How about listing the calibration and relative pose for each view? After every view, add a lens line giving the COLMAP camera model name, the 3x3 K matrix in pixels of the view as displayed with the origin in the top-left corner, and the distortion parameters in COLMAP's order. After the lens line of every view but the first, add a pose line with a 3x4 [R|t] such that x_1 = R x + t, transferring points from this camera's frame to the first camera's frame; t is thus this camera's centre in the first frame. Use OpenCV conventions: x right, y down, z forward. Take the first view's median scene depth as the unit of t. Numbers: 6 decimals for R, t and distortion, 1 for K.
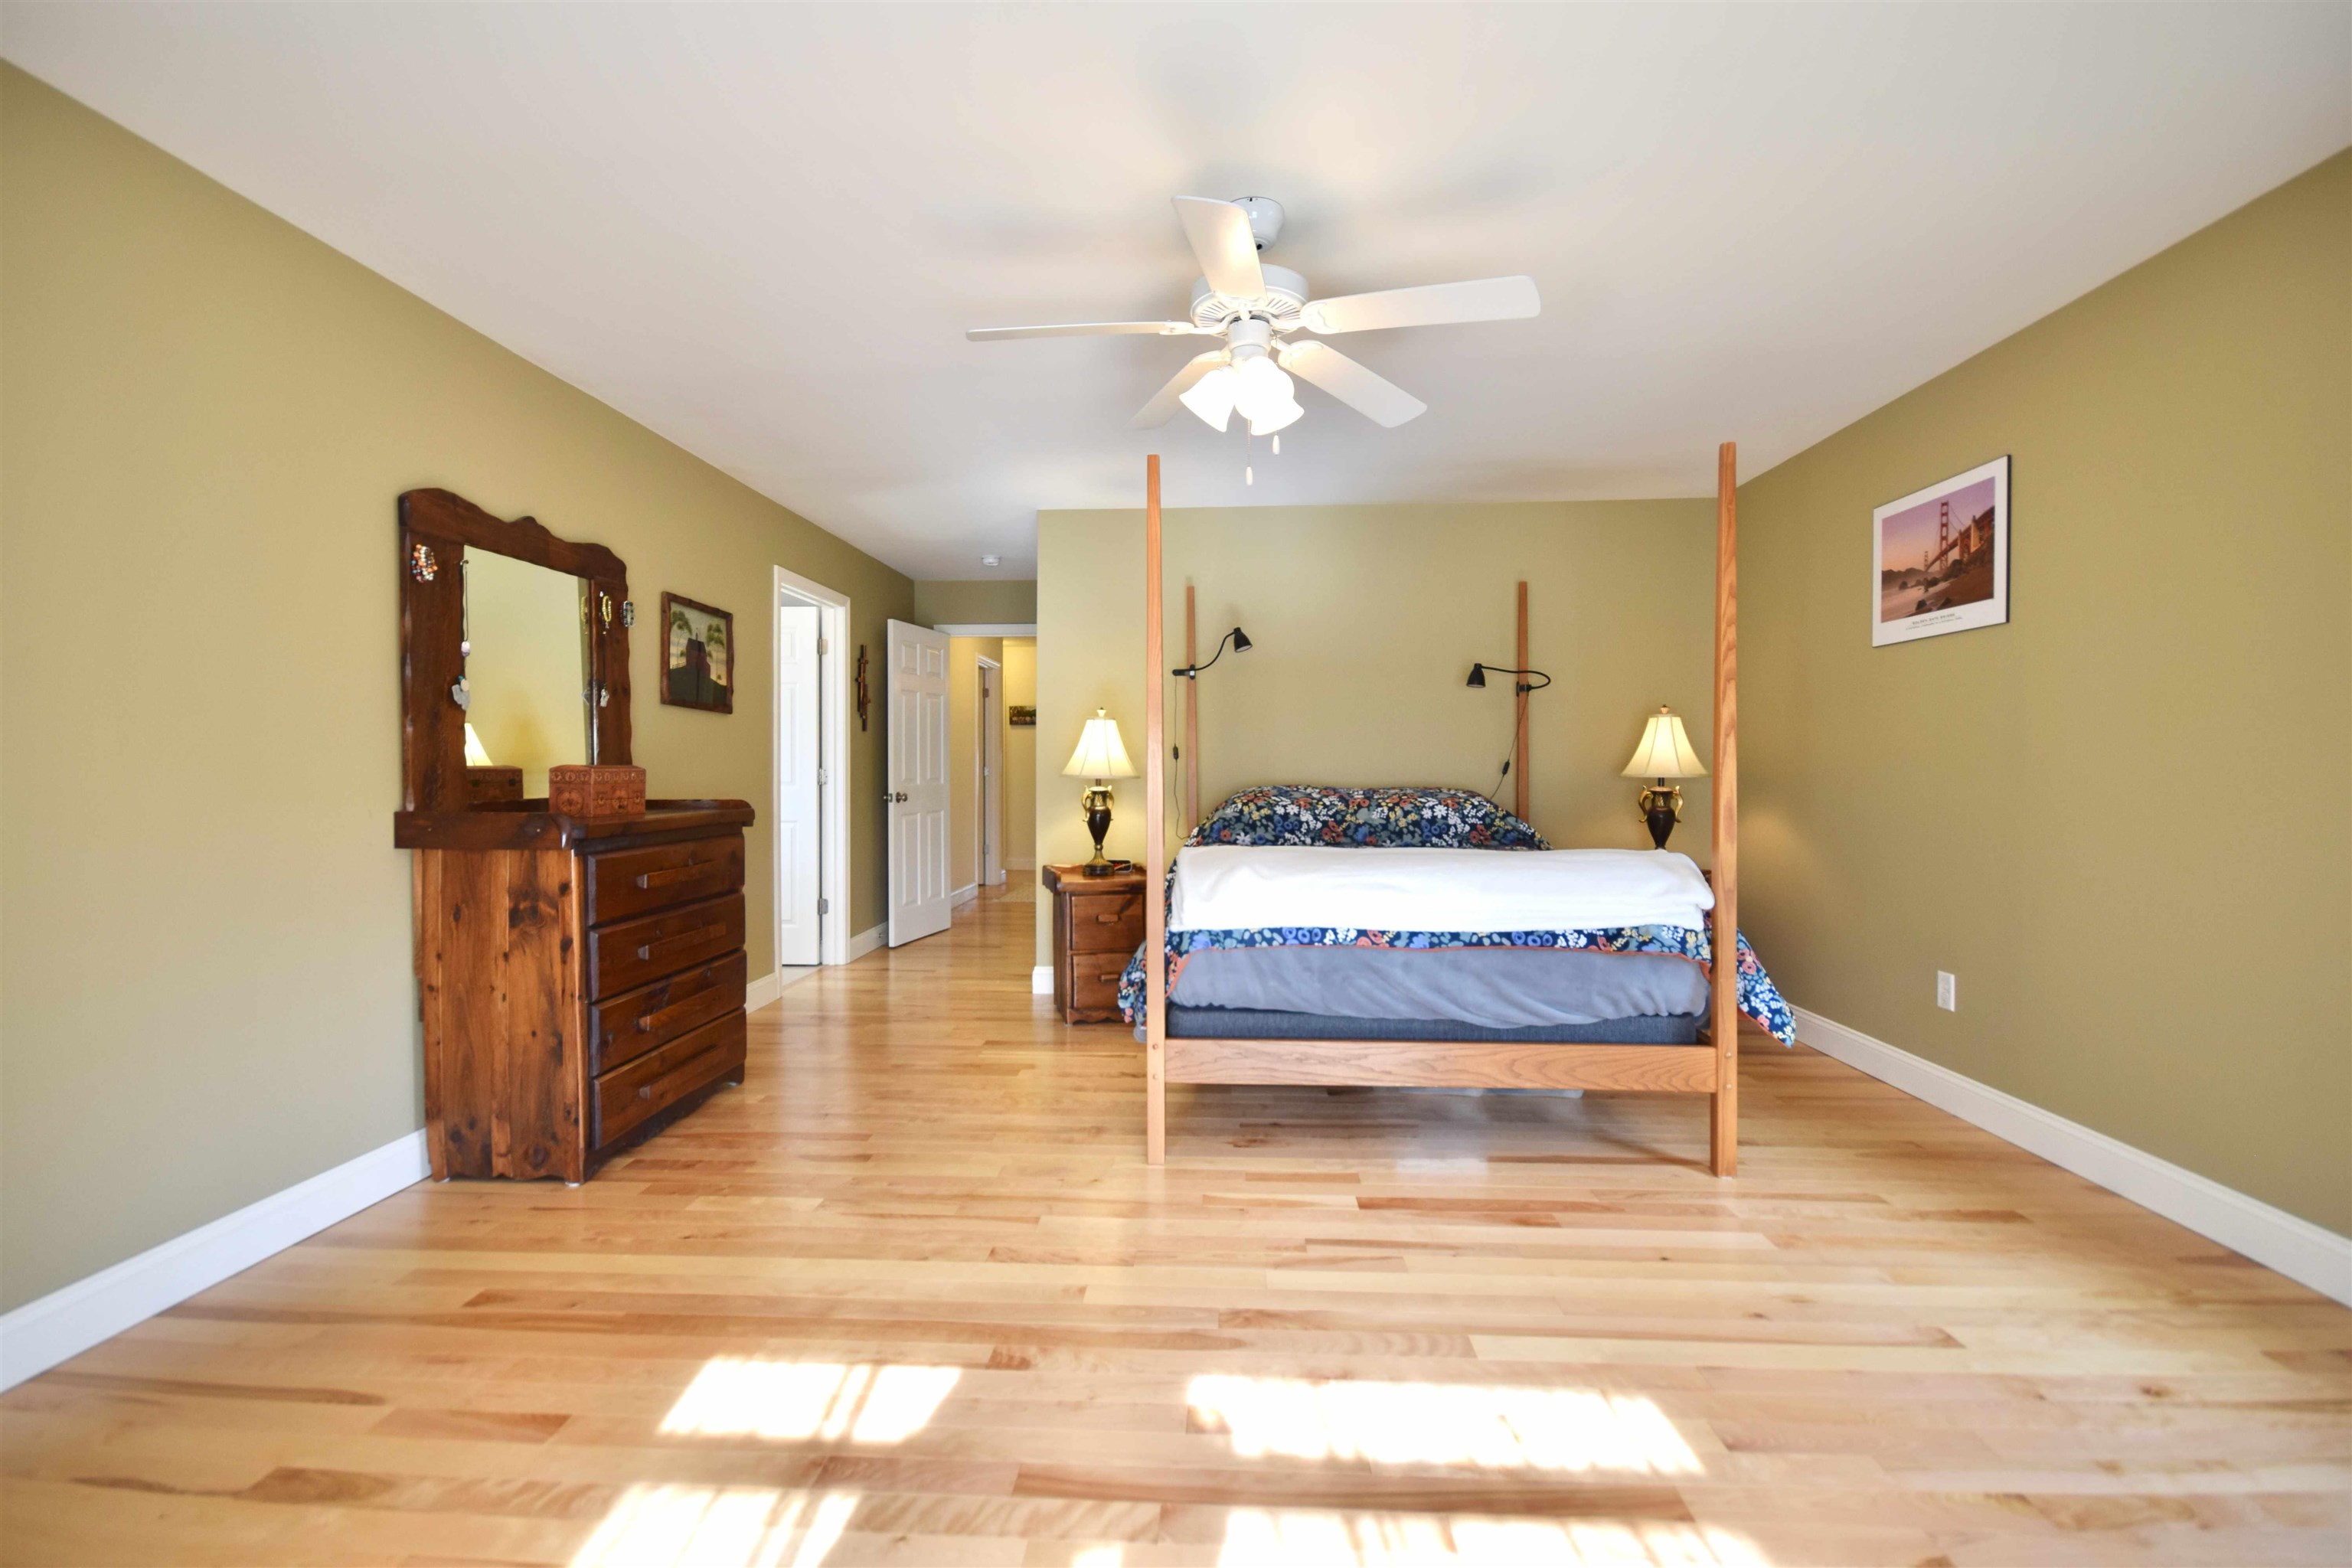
lens RADIAL K [[962.5, 0, 1176.0], [0, 962.5, 784.0], [0, 0, 1]] dist [-0.007220, 0.000130]
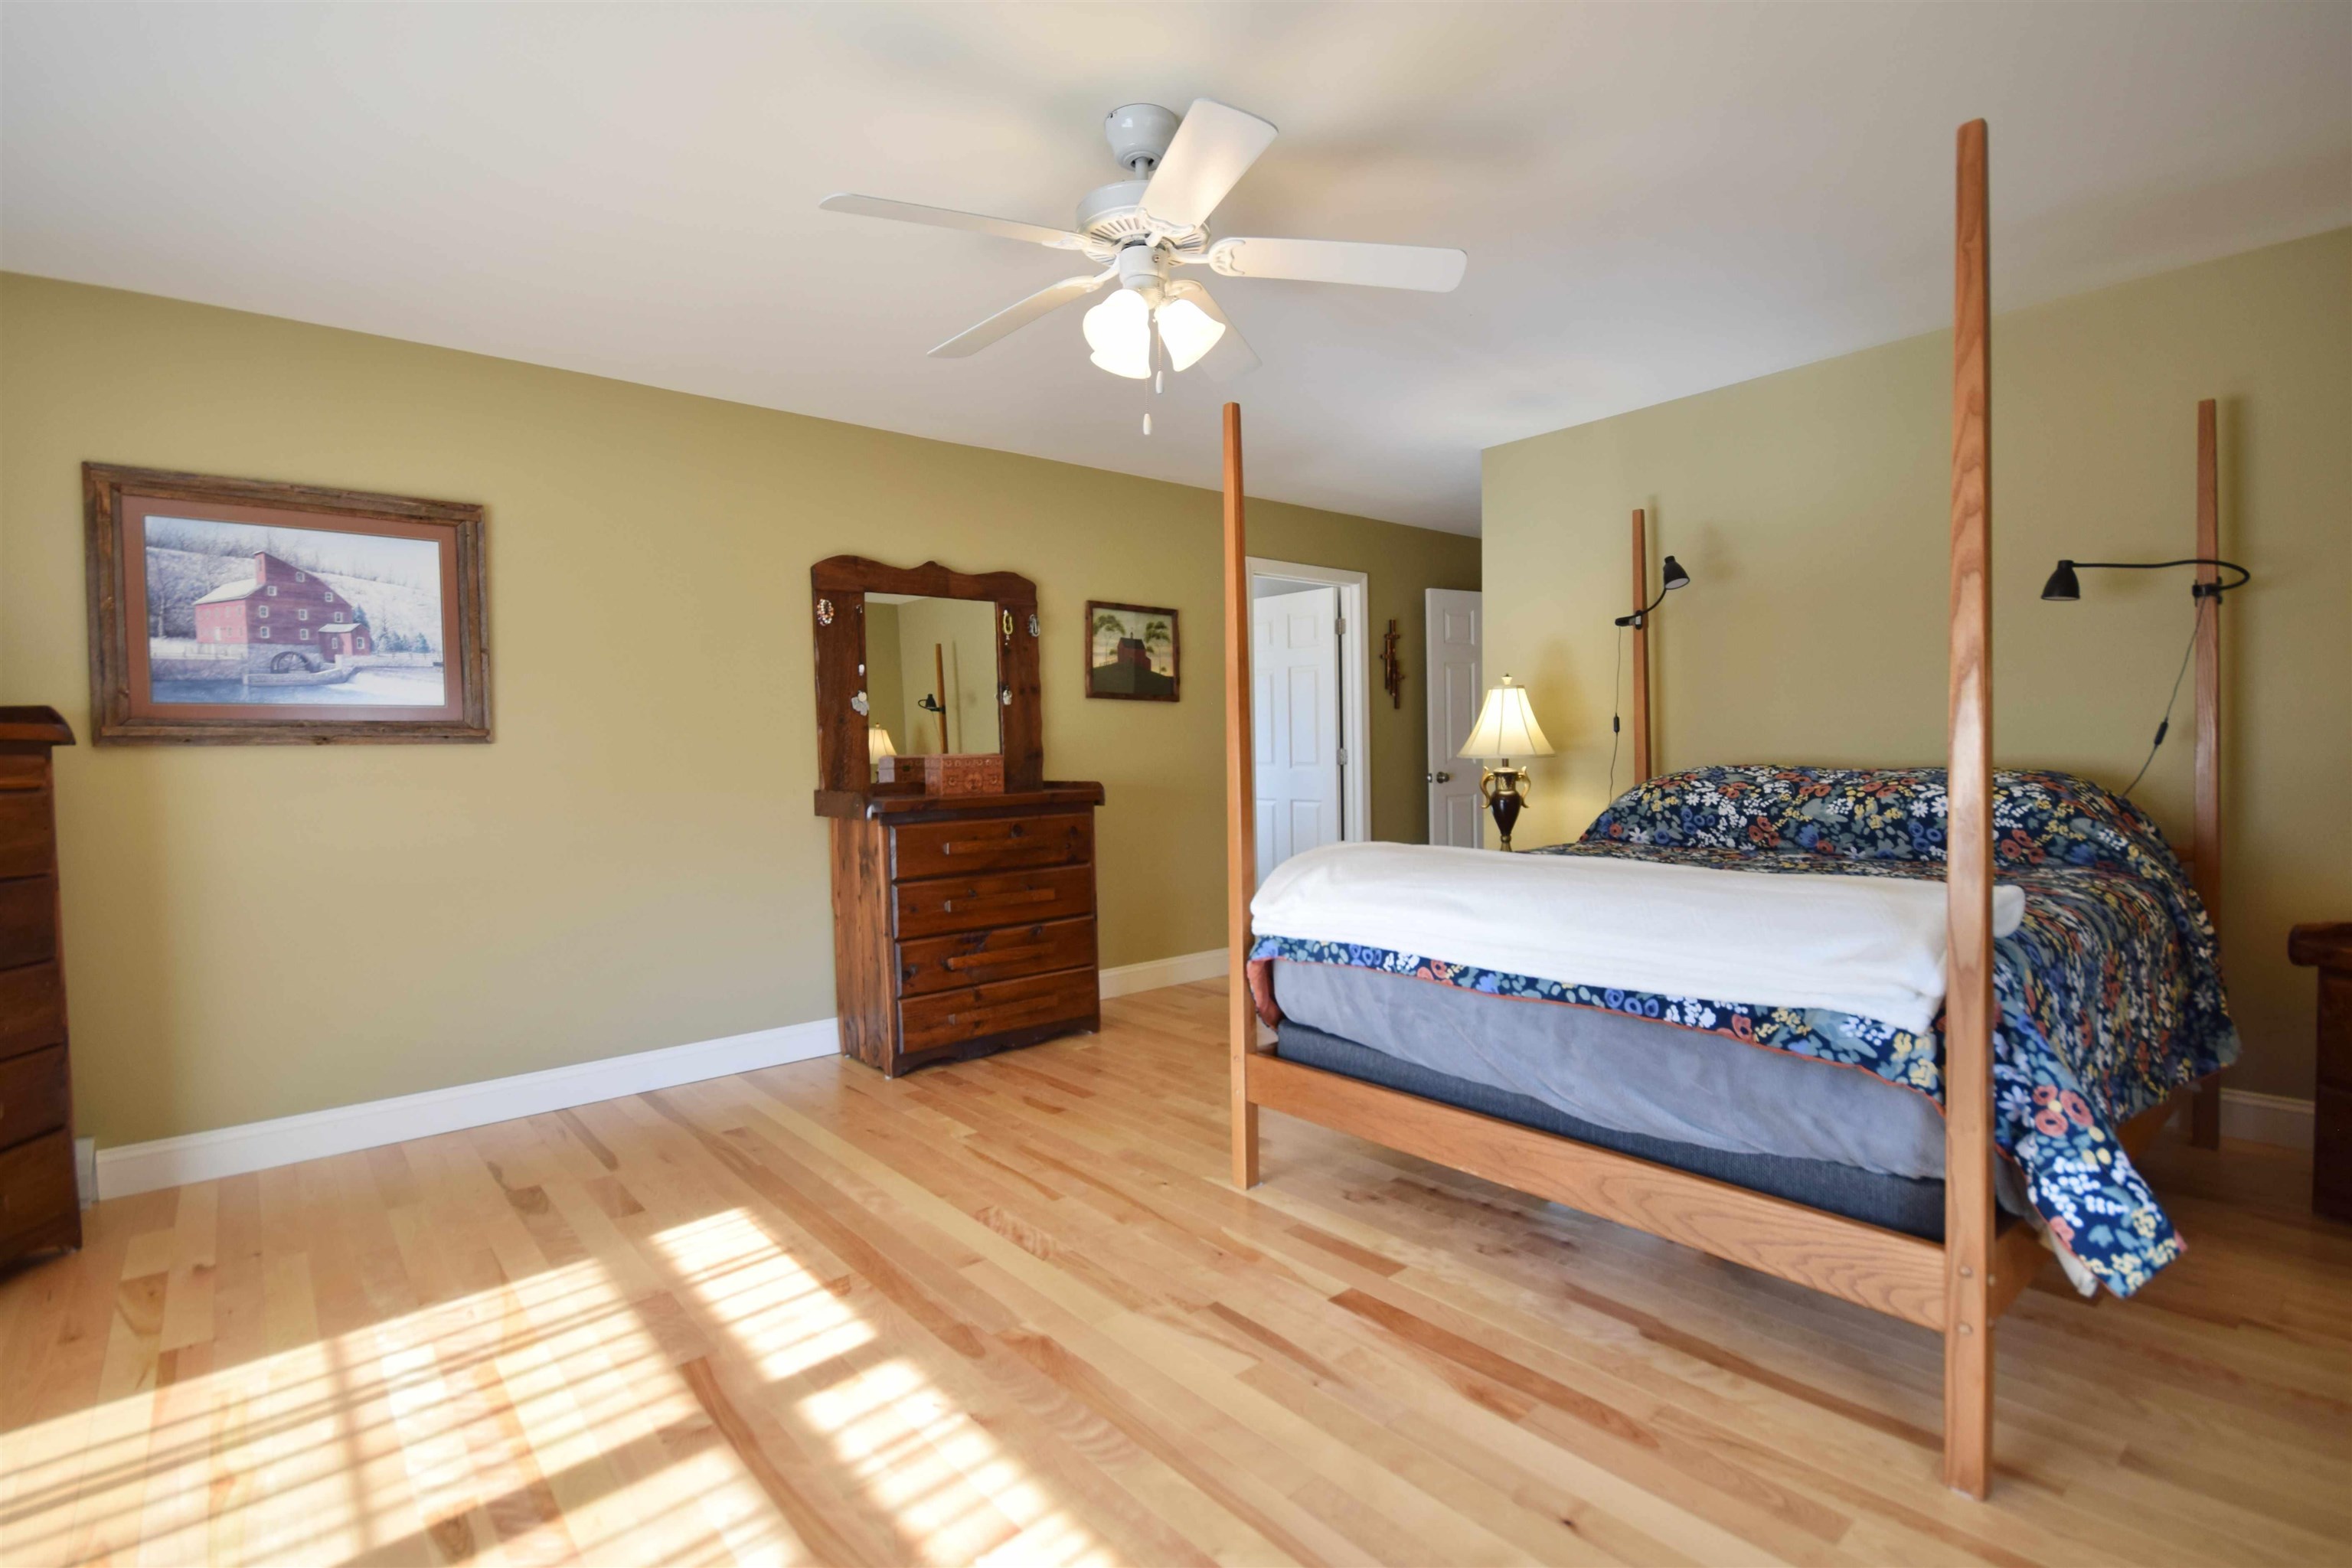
lens RADIAL K [[1032.0, 0, 1176.0], [0, 1032.0, 784.0], [0, 0, 1]] dist [0.000877, -0.006405]
pose [[0.721449, 0.008070, -0.692421, 0.610913], [0.008169, 0.999763, 0.020163, -0.005996], [0.692419, -0.020203, 0.721212, 0.263807]]
